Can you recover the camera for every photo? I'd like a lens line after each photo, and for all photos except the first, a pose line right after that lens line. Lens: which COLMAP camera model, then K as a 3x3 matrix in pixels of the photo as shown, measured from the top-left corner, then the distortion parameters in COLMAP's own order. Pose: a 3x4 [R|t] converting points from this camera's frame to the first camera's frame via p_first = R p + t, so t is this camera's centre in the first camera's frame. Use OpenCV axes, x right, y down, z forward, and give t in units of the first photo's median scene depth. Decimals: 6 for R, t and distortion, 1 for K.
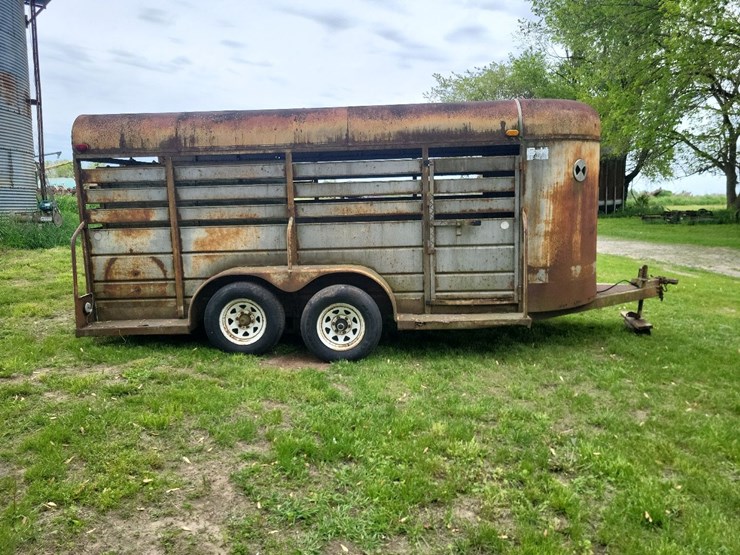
lens RADIAL K [[568.2, 0, 359.2], [0, 568.2, 262.5], [0, 0, 1]] dist [0.051986, -0.008697]
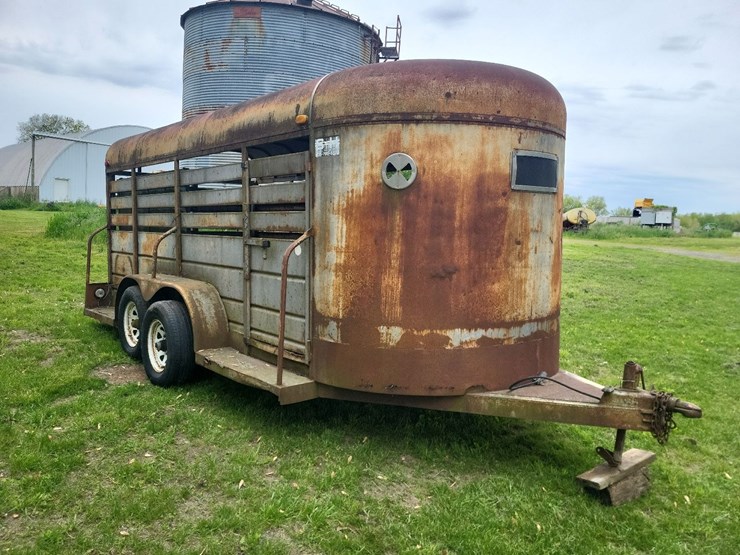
lens RADIAL K [[568.2, 0, 359.2], [0, 568.2, 262.5], [0, 0, 1]] dist [0.051986, -0.008697]
pose [[0.682307, 0.087965, -0.725754, 0.811231], [-0.131138, 0.991359, -0.003130, -0.057102], [0.719208, 0.097309, 0.687947, 0.564594]]
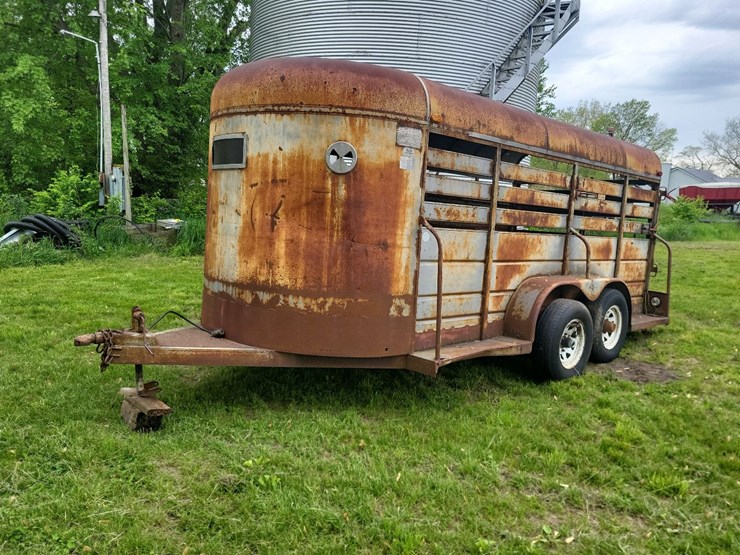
lens RADIAL K [[575.0, 0, 385.6], [0, 575.0, 263.2], [0, 0, 1]] dist [0.060055, 0.002713]
pose [[-0.699520, 0.045100, -0.713188, 0.867733], [-0.133453, 0.972205, 0.192375, -0.222738], [0.702041, 0.229747, -0.674058, 1.863229]]
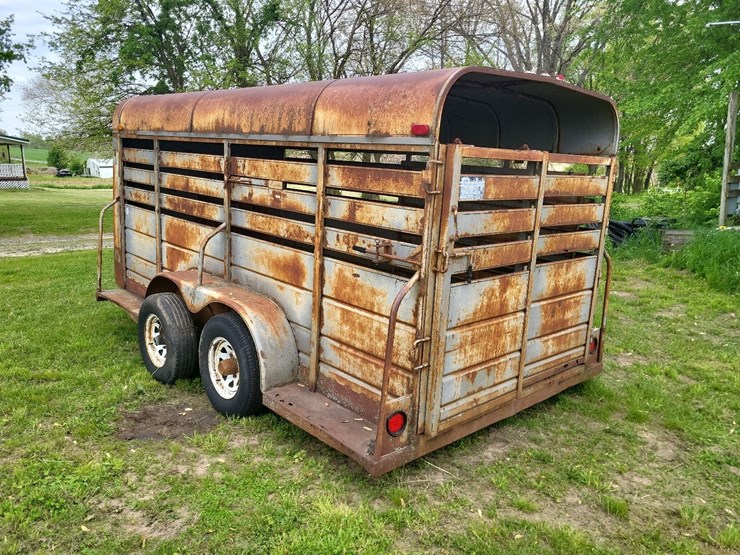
lens RADIAL K [[568.2, 0, 359.2], [0, 568.2, 262.5], [0, 0, 1]] dist [0.051986, -0.008697]
pose [[-0.689485, -0.136552, 0.711311, -0.828777], [0.059295, 0.968130, 0.243329, -0.261420], [-0.721869, 0.209949, -0.659414, 1.794198]]
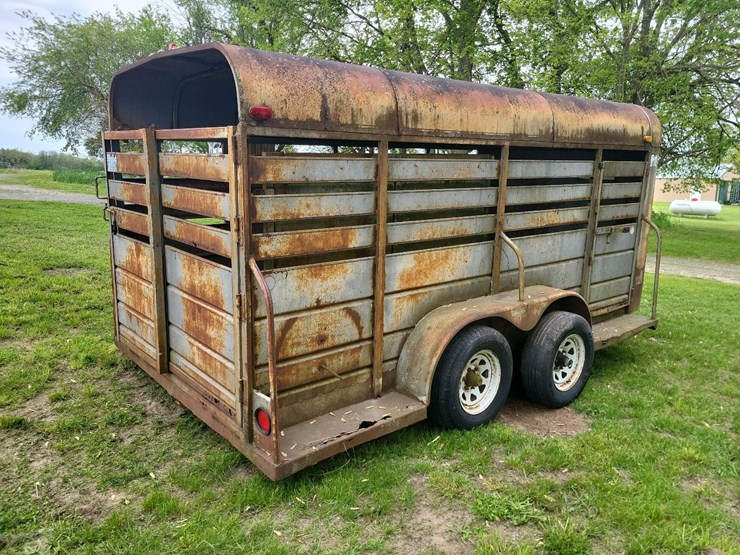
lens RADIAL K [[546.2, 0, 371.3], [0, 546.2, 258.5], [0, 0, 1]] dist [0.047085, -0.009583]
pose [[0.744925, -0.077923, 0.662582, -0.736964], [0.039934, 0.996583, 0.072306, -0.103896], [-0.665952, -0.027403, 0.745491, 0.573191]]
